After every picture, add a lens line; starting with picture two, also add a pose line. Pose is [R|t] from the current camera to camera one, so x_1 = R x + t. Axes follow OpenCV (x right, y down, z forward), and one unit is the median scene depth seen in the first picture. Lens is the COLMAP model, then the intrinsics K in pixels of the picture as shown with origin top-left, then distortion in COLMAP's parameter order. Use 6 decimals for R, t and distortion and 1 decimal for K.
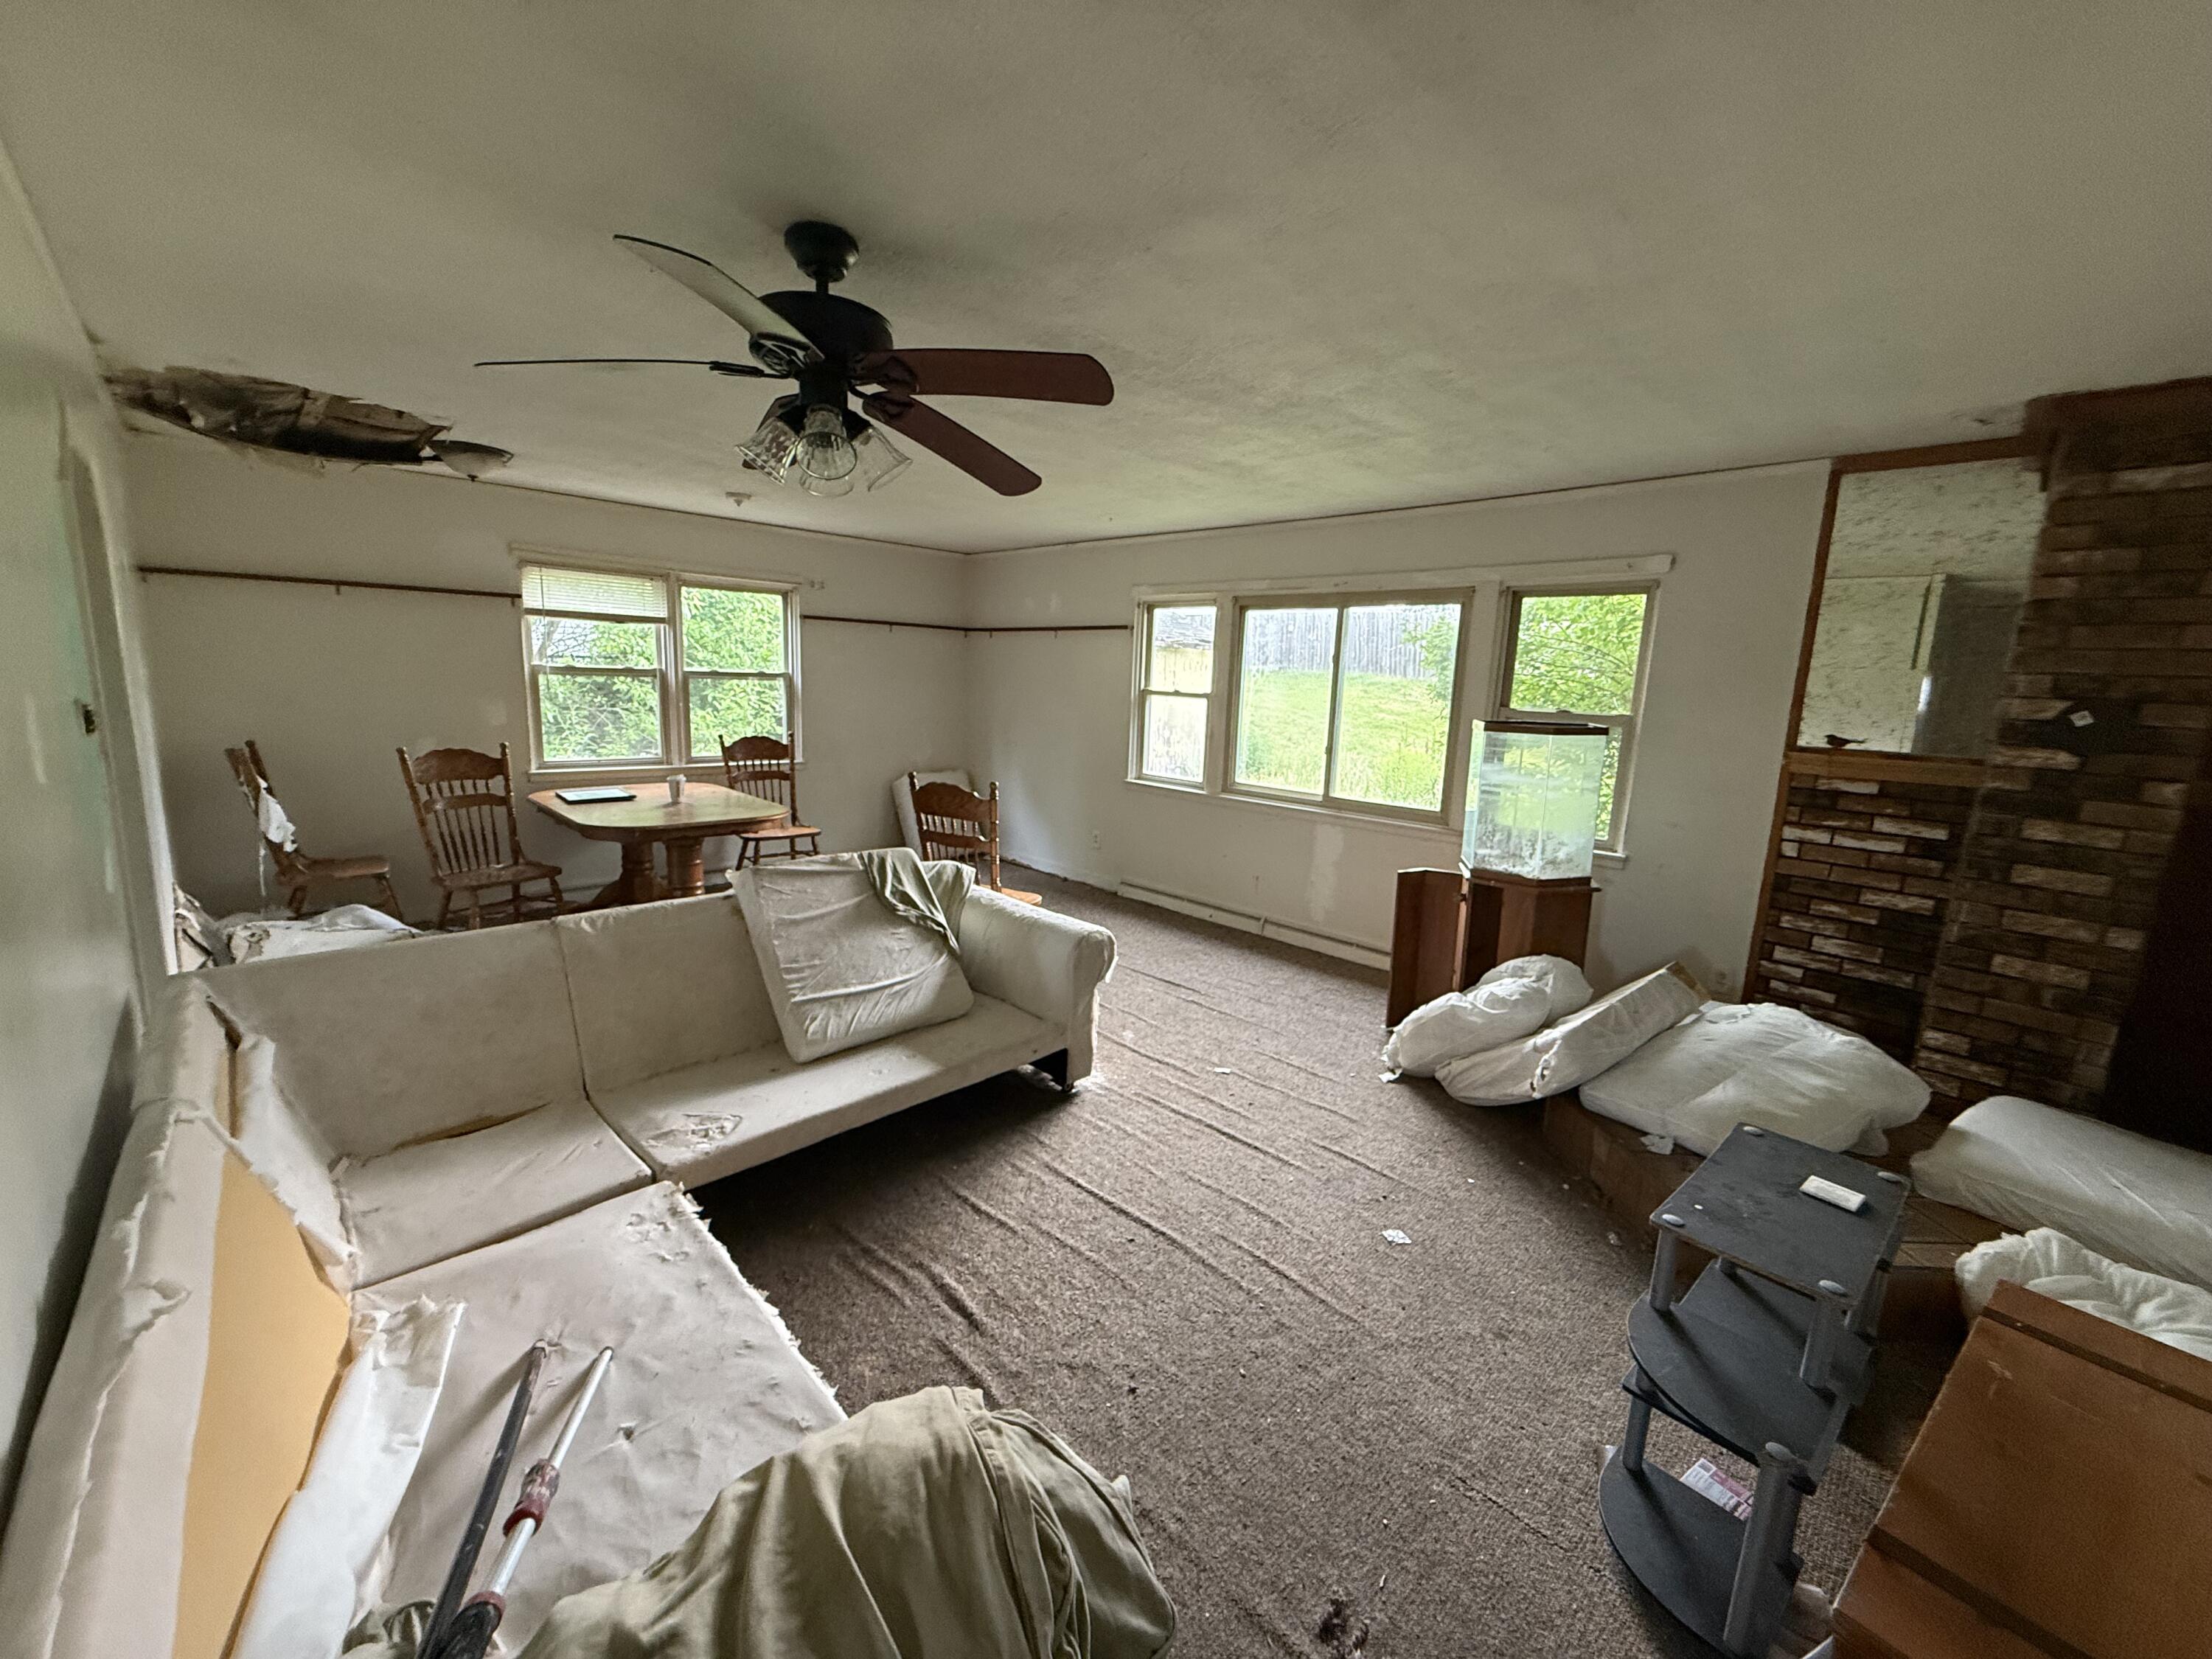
lens RADIAL K [[882.6, 0, 1097.0], [0, 882.6, 825.7], [0, 0, 1]] dist [-0.000125, 0.000474]
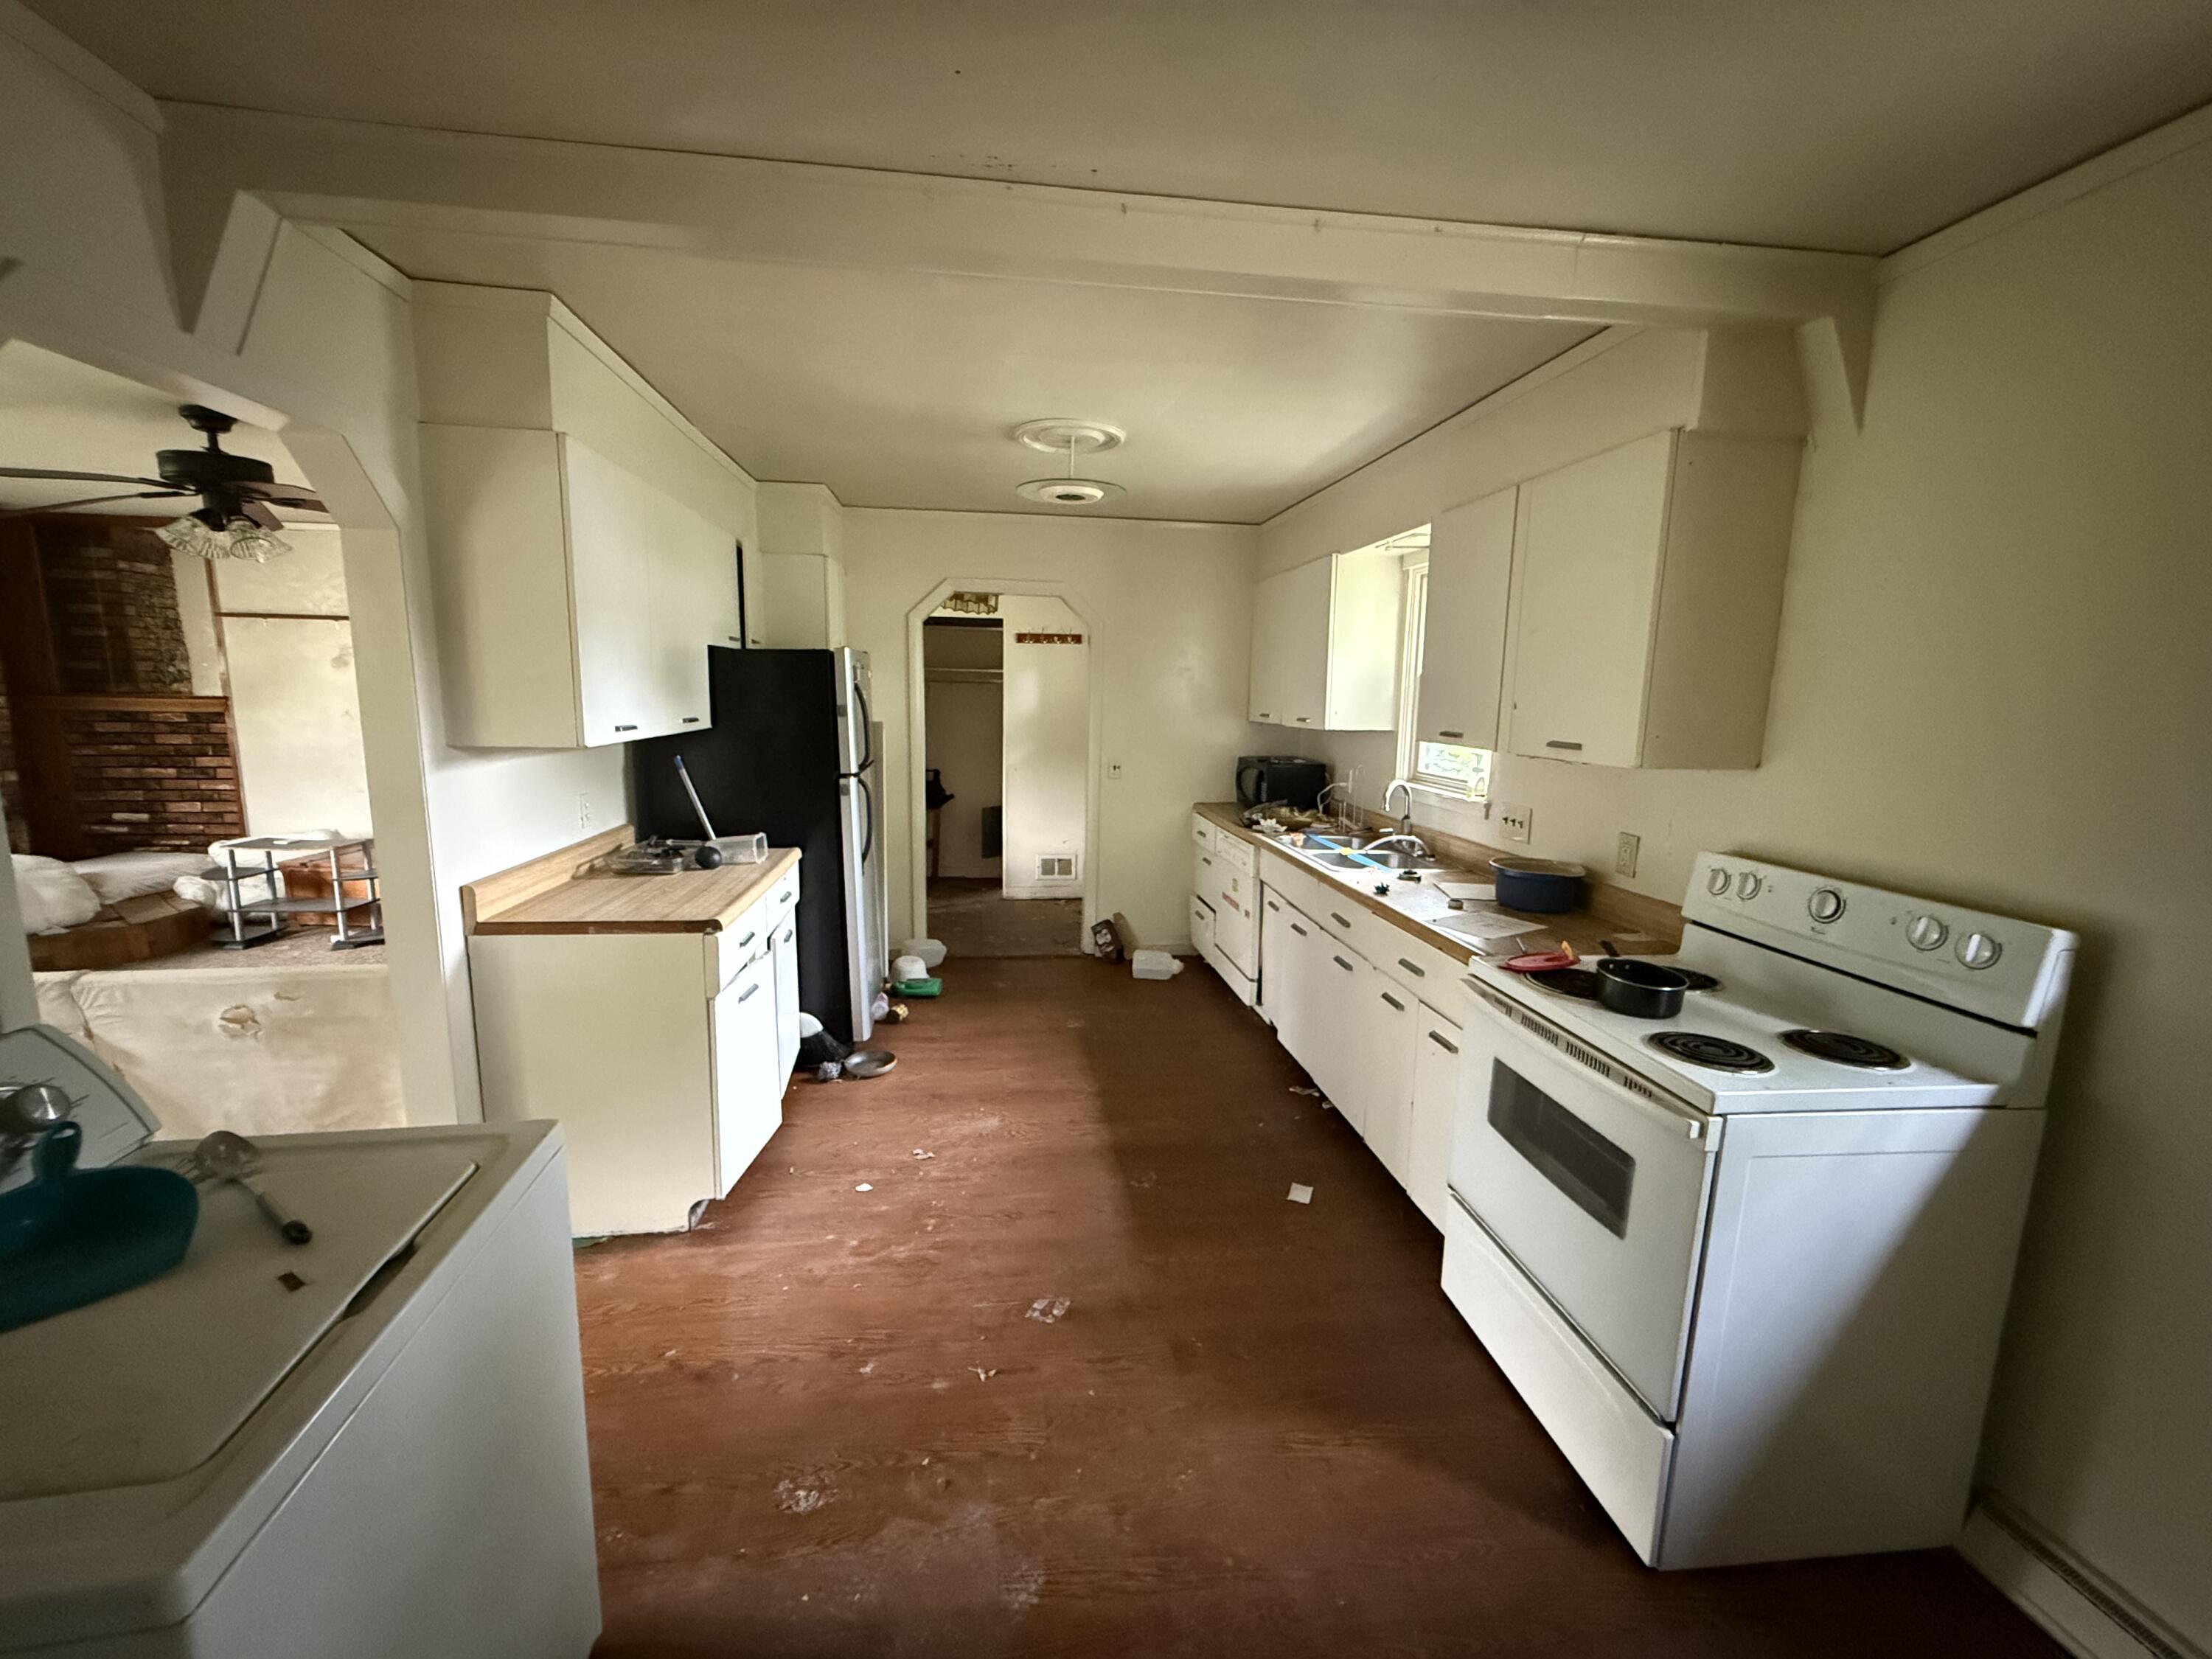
lens RADIAL K [[882.6, 0, 1097.0], [0, 882.6, 825.7], [0, 0, 1]] dist [-0.000125, 0.000474]
pose [[-0.796685, -0.146785, 0.586300, -1.124582], [0.053743, 0.949013, 0.310622, -0.144397], [-0.602001, 0.278977, -0.748175, 0.594531]]
